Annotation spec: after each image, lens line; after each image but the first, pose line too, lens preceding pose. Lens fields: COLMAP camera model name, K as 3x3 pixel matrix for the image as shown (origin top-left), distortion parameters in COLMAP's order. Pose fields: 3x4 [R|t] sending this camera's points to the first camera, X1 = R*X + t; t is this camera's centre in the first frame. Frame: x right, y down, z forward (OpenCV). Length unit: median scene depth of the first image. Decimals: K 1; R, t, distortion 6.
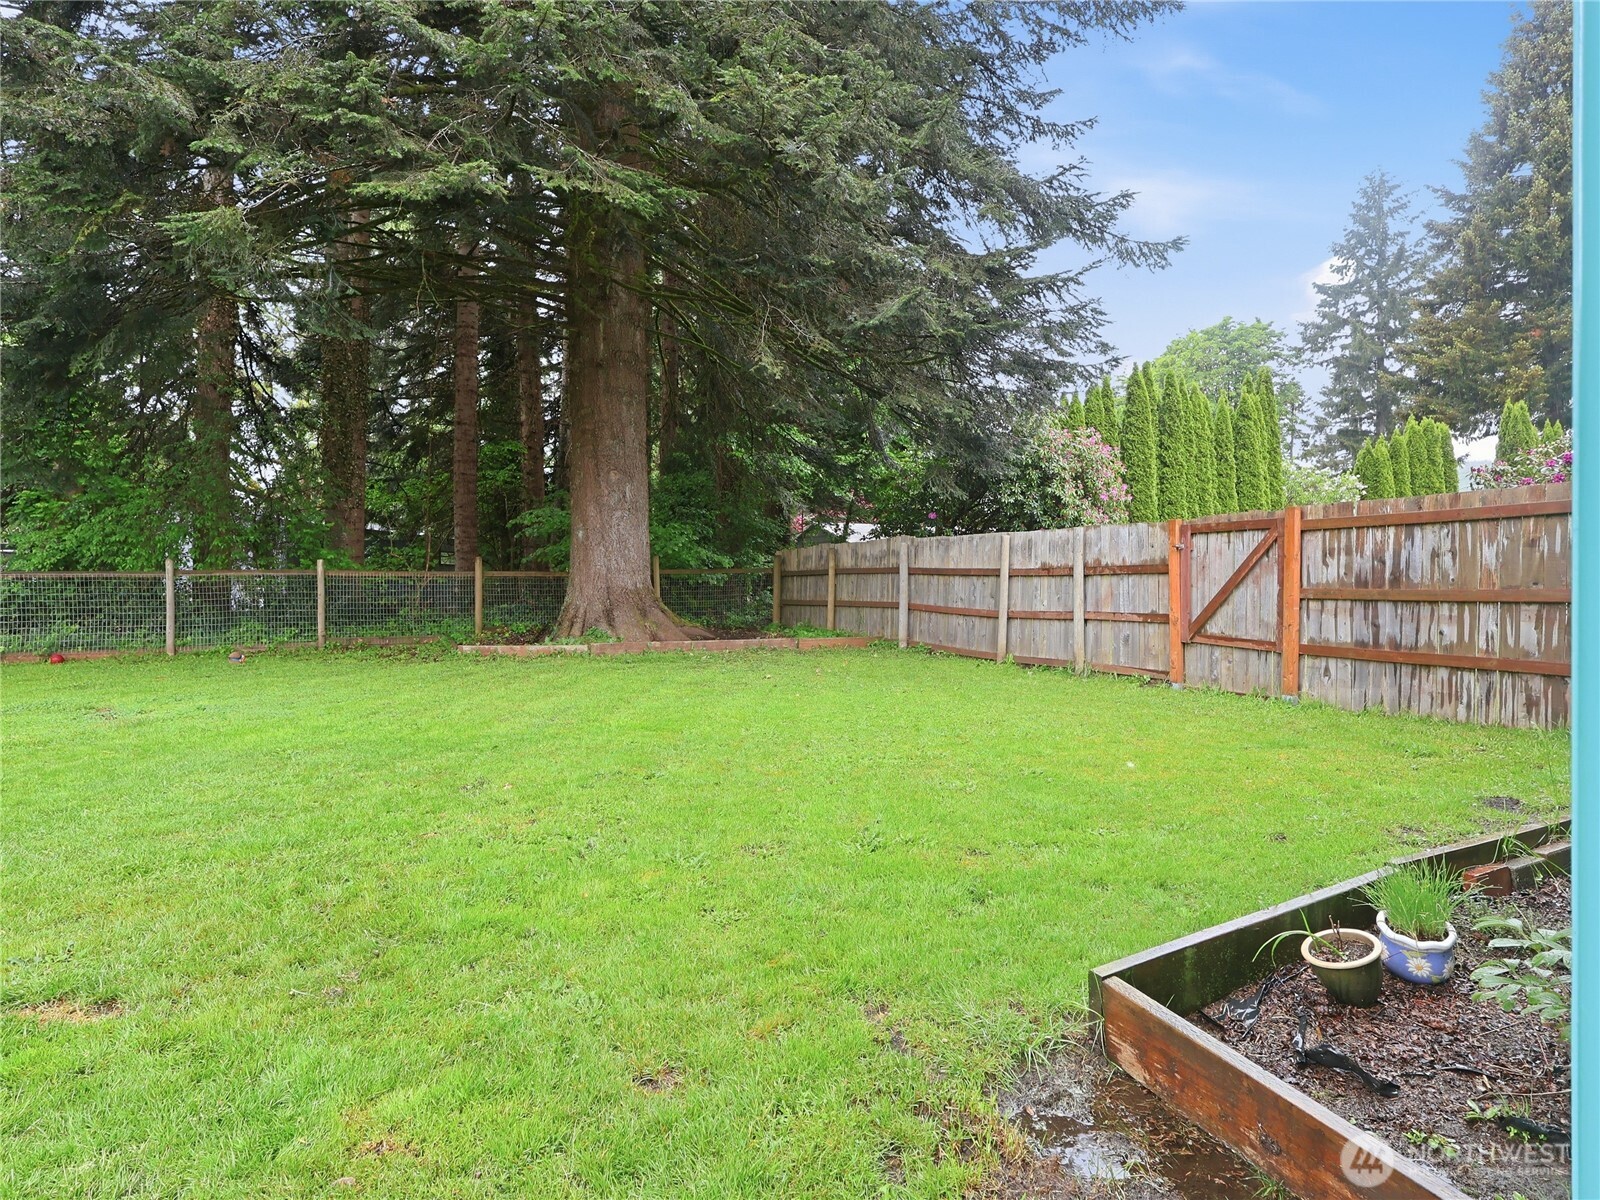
lens RADIAL K [[844.5, 0, 798.6], [0, 844.5, 579.0], [0, 0, 1]] dist [-0.001007, -0.000093]
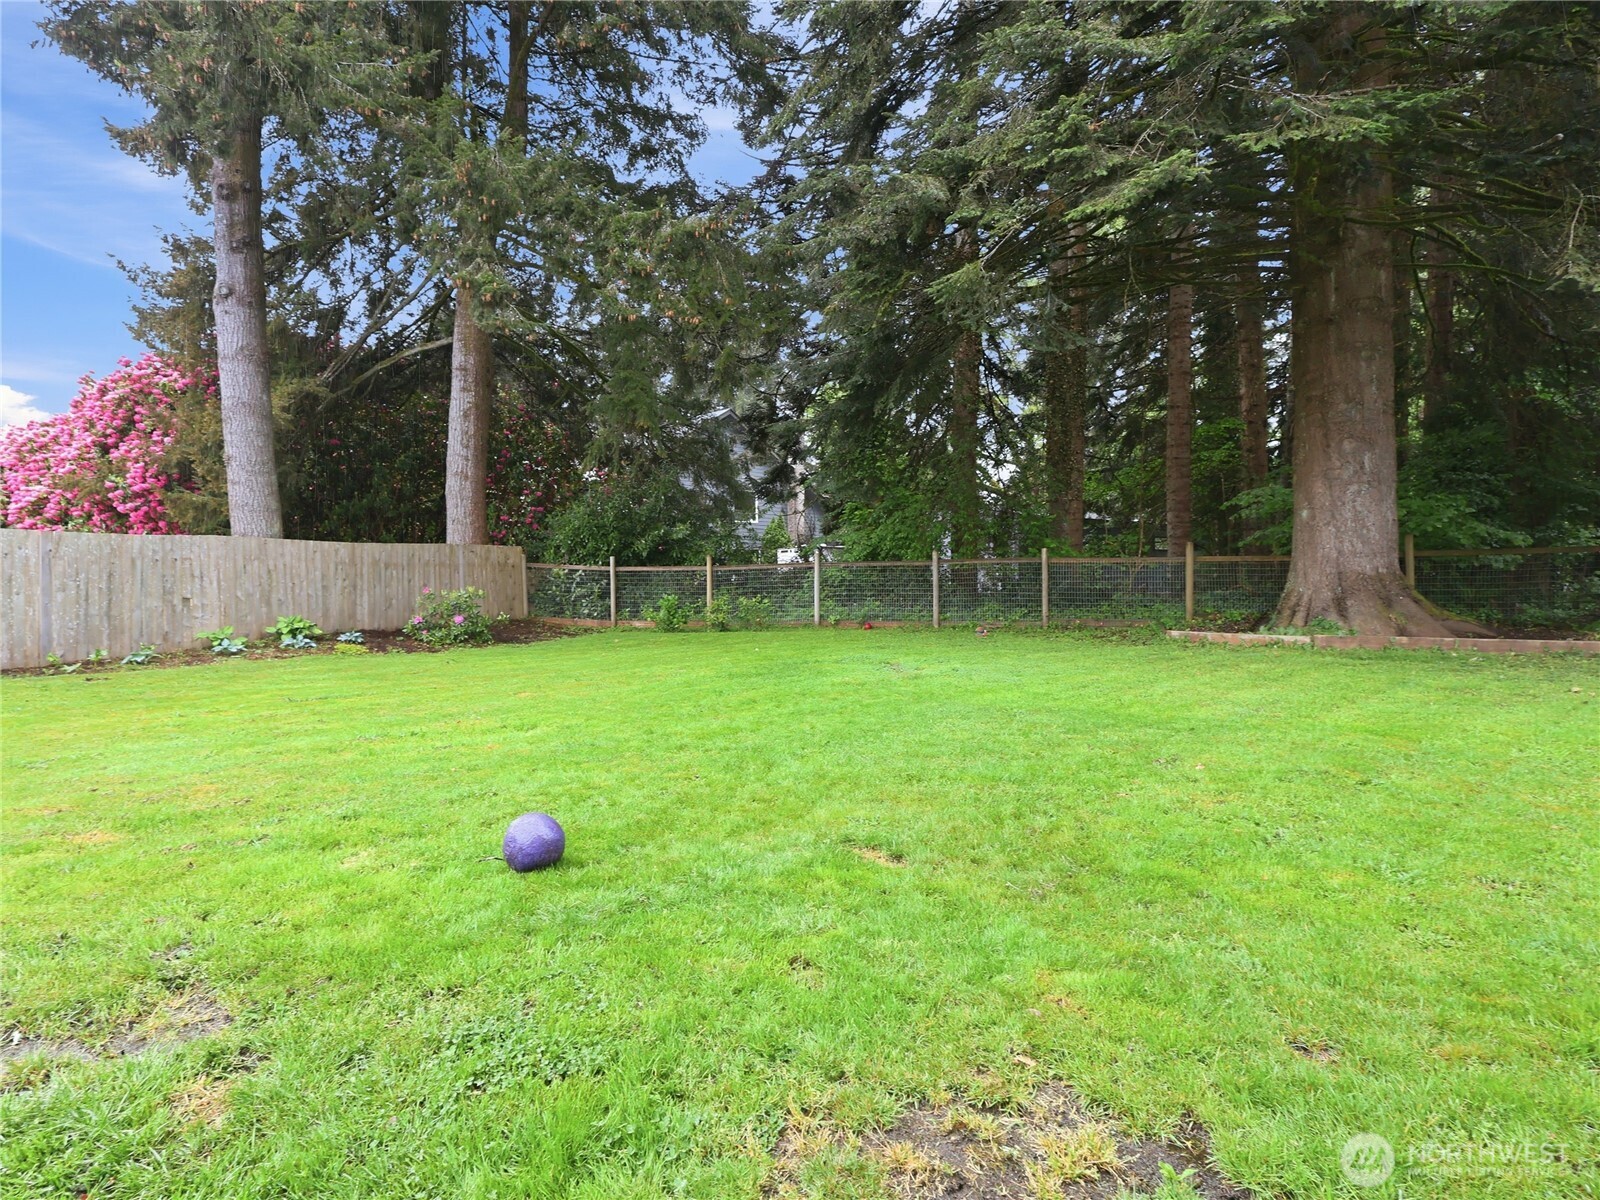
lens RADIAL K [[848.4, 0, 797.8], [0, 848.4, 587.9], [0, 0, 1]] dist [-0.000052, 0.000170]
pose [[0.695035, 0.010880, -0.718894, 0.018251], [0.009258, 0.999667, 0.024081, -0.000685], [0.718917, -0.023393, 0.694703, -0.021910]]
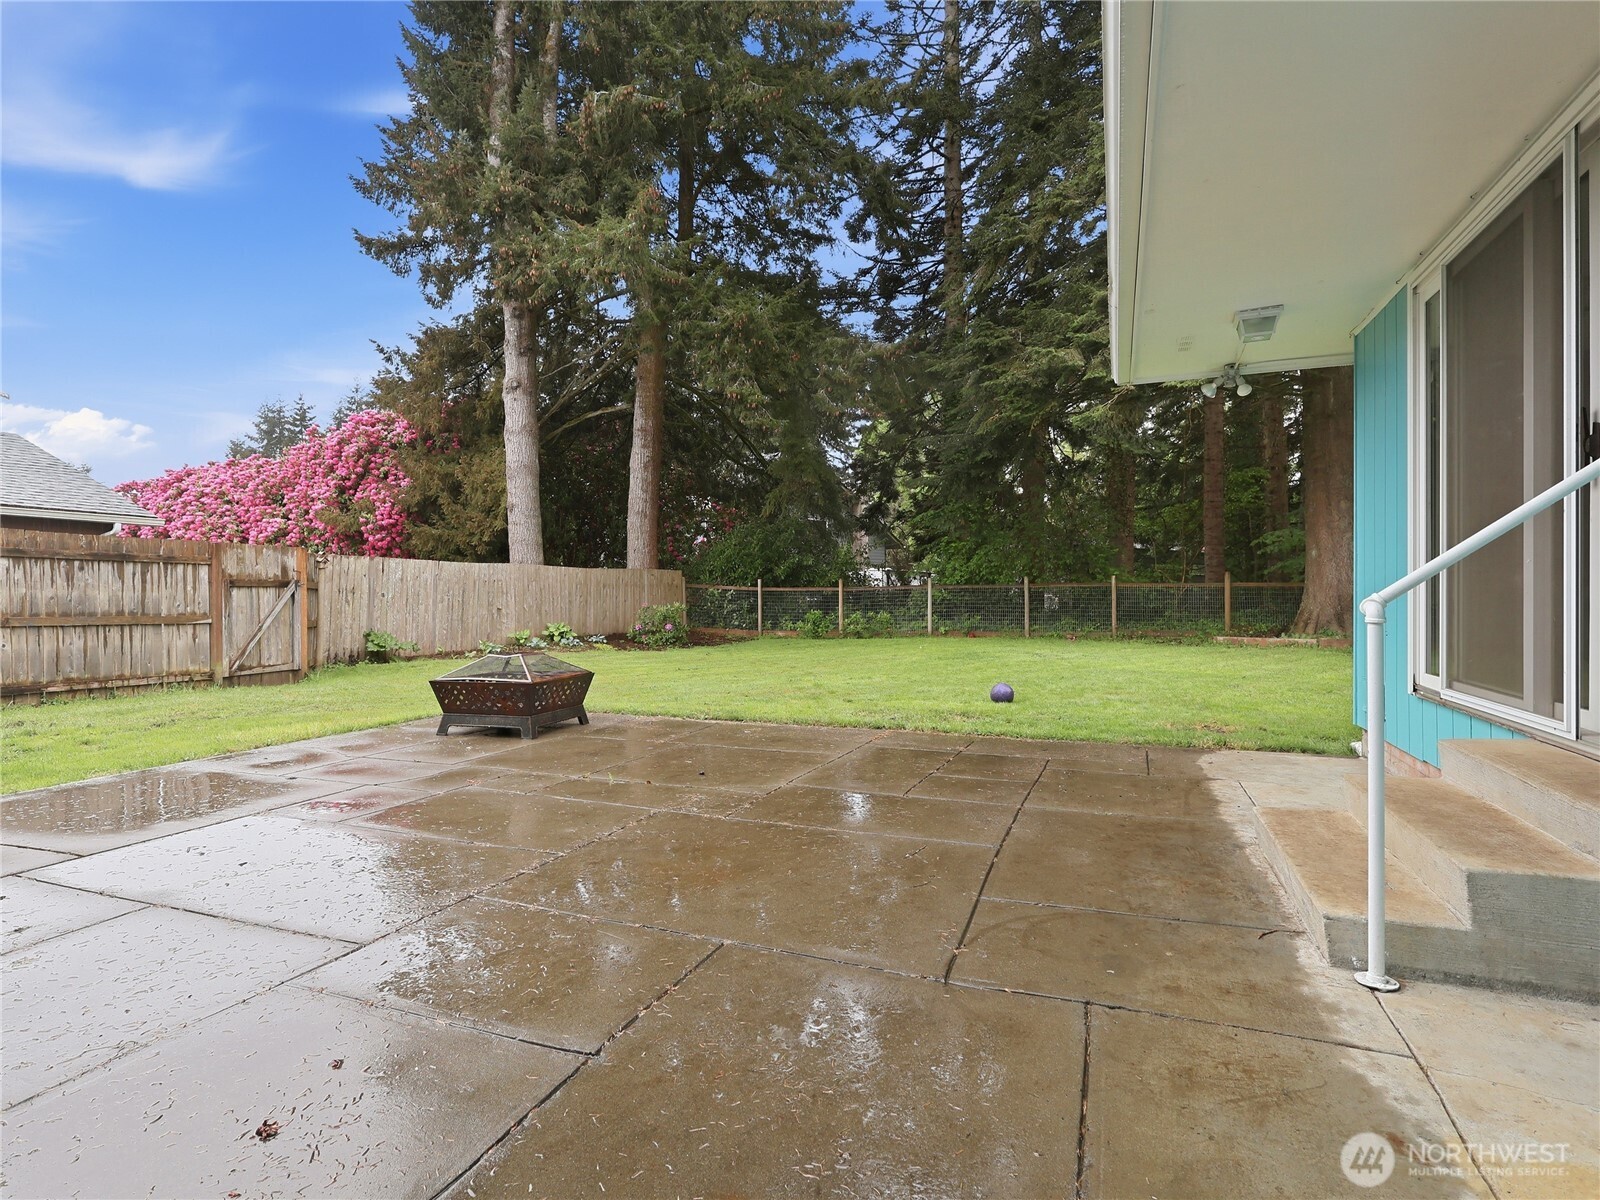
lens RADIAL K [[848.4, 0, 797.8], [0, 848.4, 587.9], [0, 0, 1]] dist [-0.000052, 0.000170]
pose [[0.680431, -0.001777, -0.732810, 0.145054], [0.002843, 0.999996, 0.000215, -0.003914], [0.732806, -0.002230, 0.680433, -0.423656]]
